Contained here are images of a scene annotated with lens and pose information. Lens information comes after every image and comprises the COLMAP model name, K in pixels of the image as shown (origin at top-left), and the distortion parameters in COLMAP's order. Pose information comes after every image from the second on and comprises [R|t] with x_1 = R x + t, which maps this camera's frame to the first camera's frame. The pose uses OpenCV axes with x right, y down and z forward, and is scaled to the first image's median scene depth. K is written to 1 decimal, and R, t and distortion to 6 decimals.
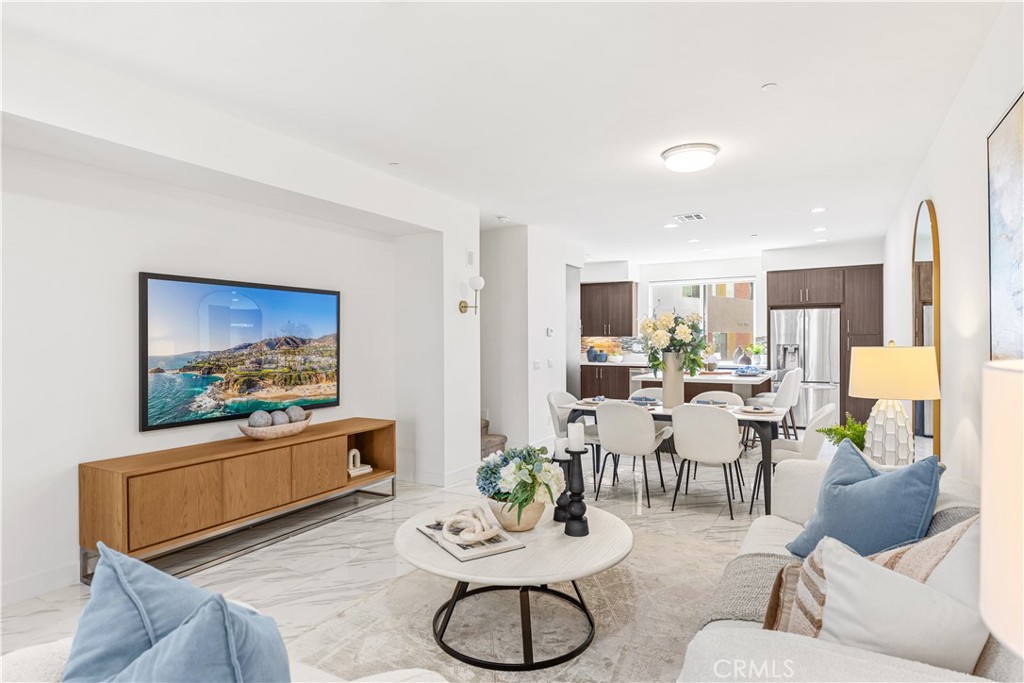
lens RADIAL K [[567.8, 0, 512.0], [0, 567.8, 341.5], [0, 0, 1]] dist [0.033345, 0.000252]
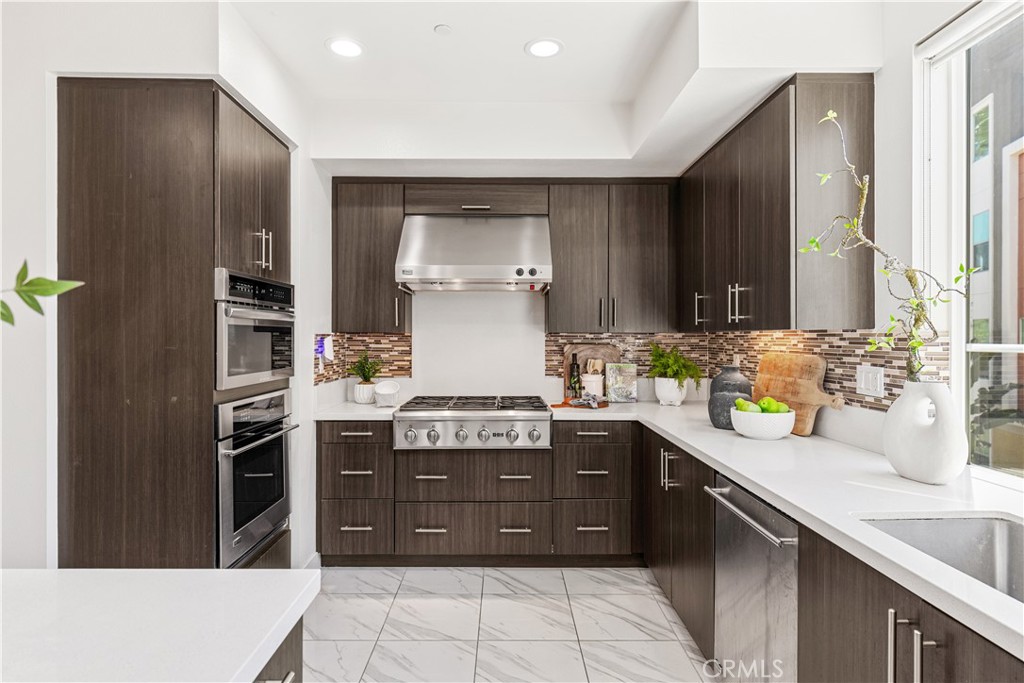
lens RADIAL K [[567.8, 0, 512.0], [0, 567.8, 341.5], [0, 0, 1]] dist [0.033345, 0.000252]
pose [[0.490229, 0.009190, -0.871545, 0.492889], [-0.003342, 0.999957, 0.008664, -0.008553], [0.871587, -0.001334, 0.490239, 1.122354]]
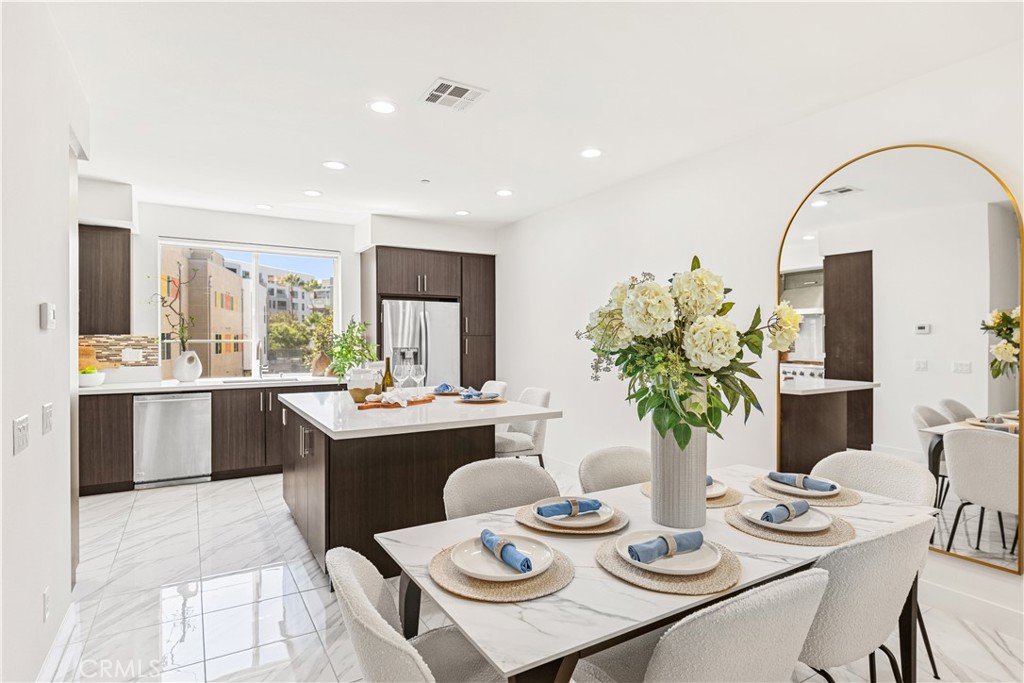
lens RADIAL K [[533.2, 0, 512.0], [0, 533.2, 341.5], [0, 0, 1]] dist [0.001686, -0.000531]
pose [[0.501602, -0.000958, 0.865098, -0.048981], [-0.000686, 0.999999, 0.001505, -0.005279], [-0.865098, -0.001348, 0.501600, 0.636763]]
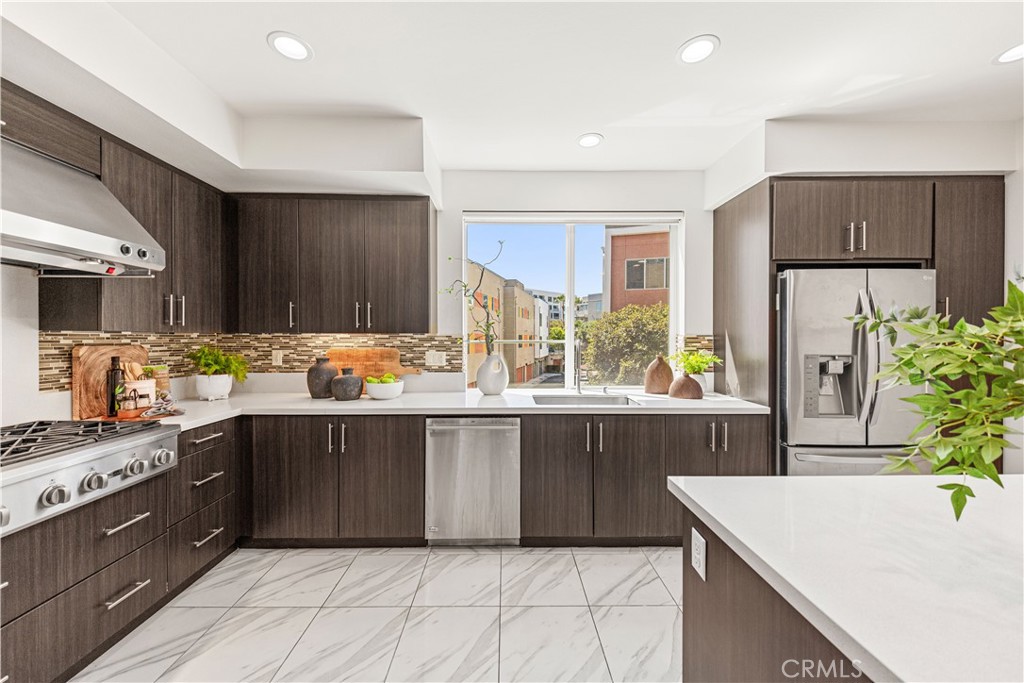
lens RADIAL K [[375.9, 0, 507.1], [0, 375.9, 340.5], [0, 0, 1]] dist [0.000024, -0.000035]
pose [[0.873861, 0.000402, 0.486177, 0.184027], [-0.002655, 0.999989, 0.003945, -0.007149], [-0.486169, -0.004738, 0.873852, 1.039856]]
